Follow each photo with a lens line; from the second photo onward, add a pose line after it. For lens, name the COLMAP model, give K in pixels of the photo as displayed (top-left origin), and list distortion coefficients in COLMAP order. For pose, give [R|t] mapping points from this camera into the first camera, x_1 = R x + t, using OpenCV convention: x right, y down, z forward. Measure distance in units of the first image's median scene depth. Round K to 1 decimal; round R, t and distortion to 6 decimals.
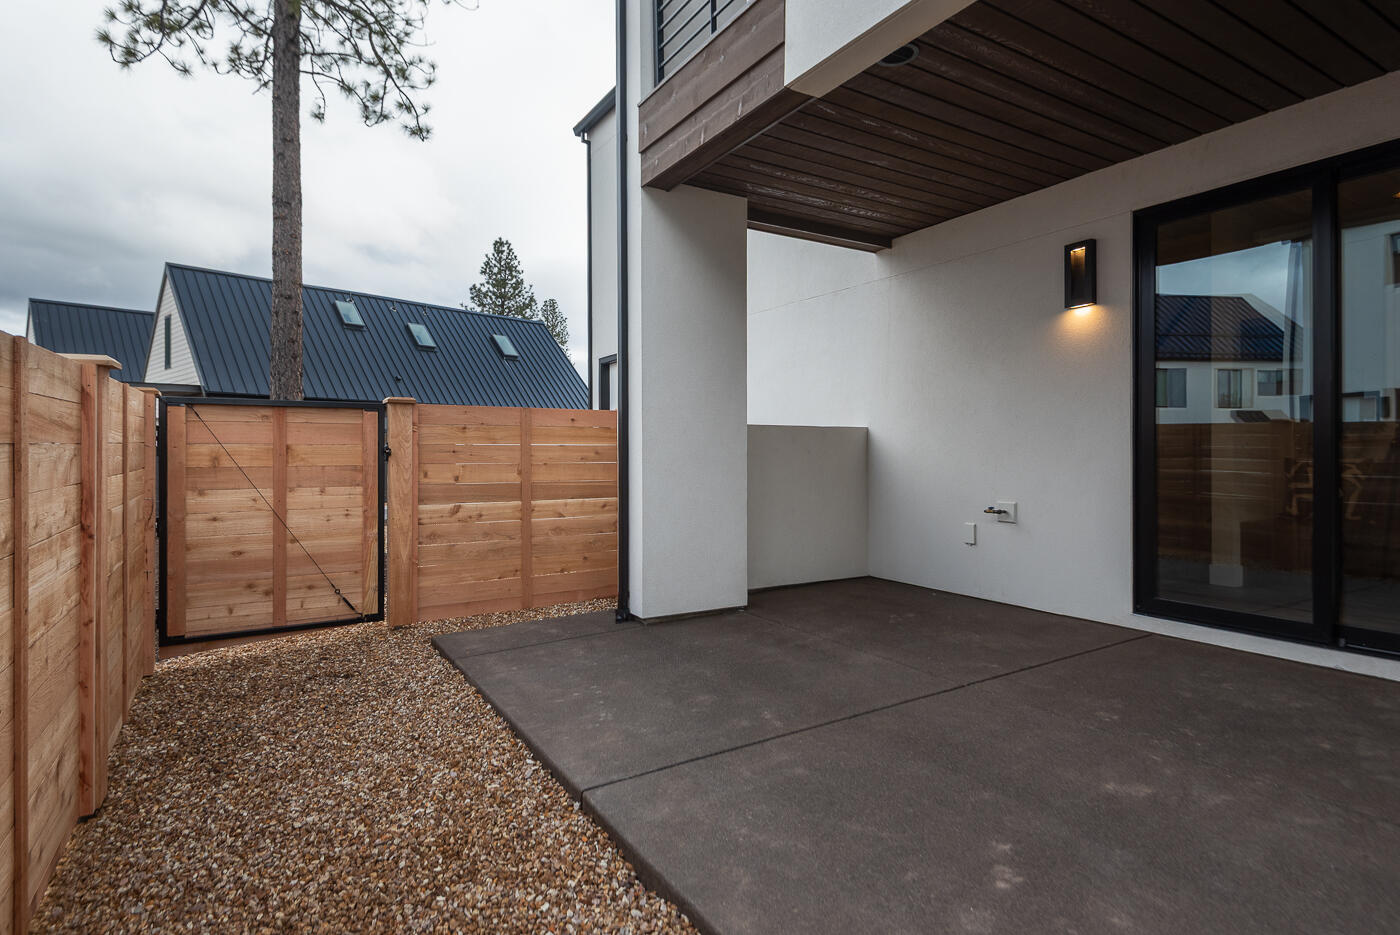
lens RADIAL K [[727.8, 0, 696.6], [0, 727.8, 461.1], [0, 0, 1]] dist [0.022897, -0.000414]
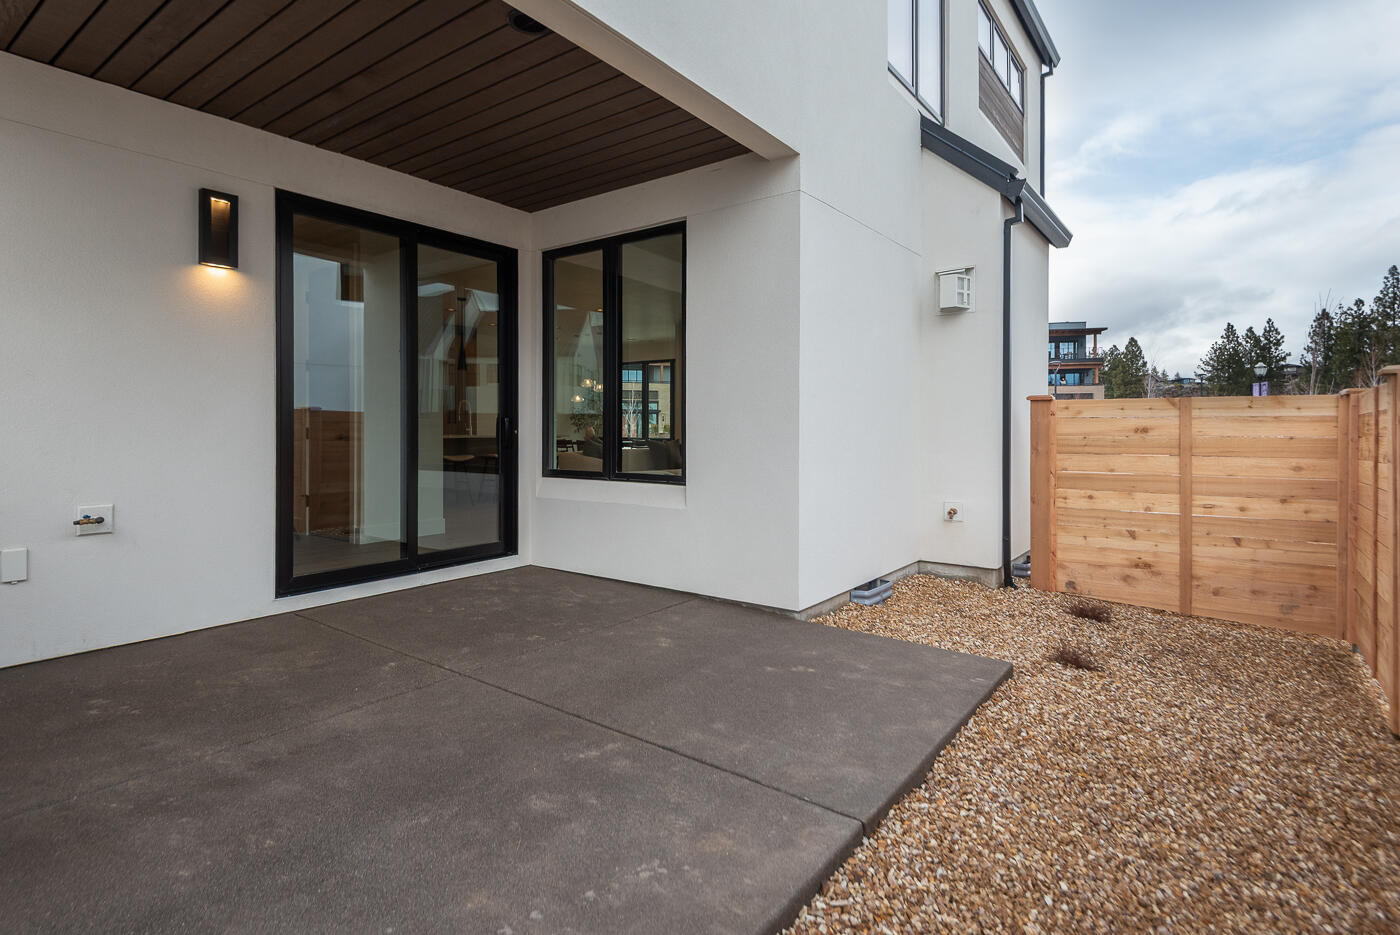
lens RADIAL K [[727.8, 0, 670.1], [0, 727.8, 428.0], [0, 0, 1]] dist [0.022897, -0.000414]
pose [[-0.357327, 0.001371, 0.933978, -0.714075], [0.012568, 0.999915, 0.003341, -0.023469], [-0.933895, 0.012932, -0.357314, 1.211580]]
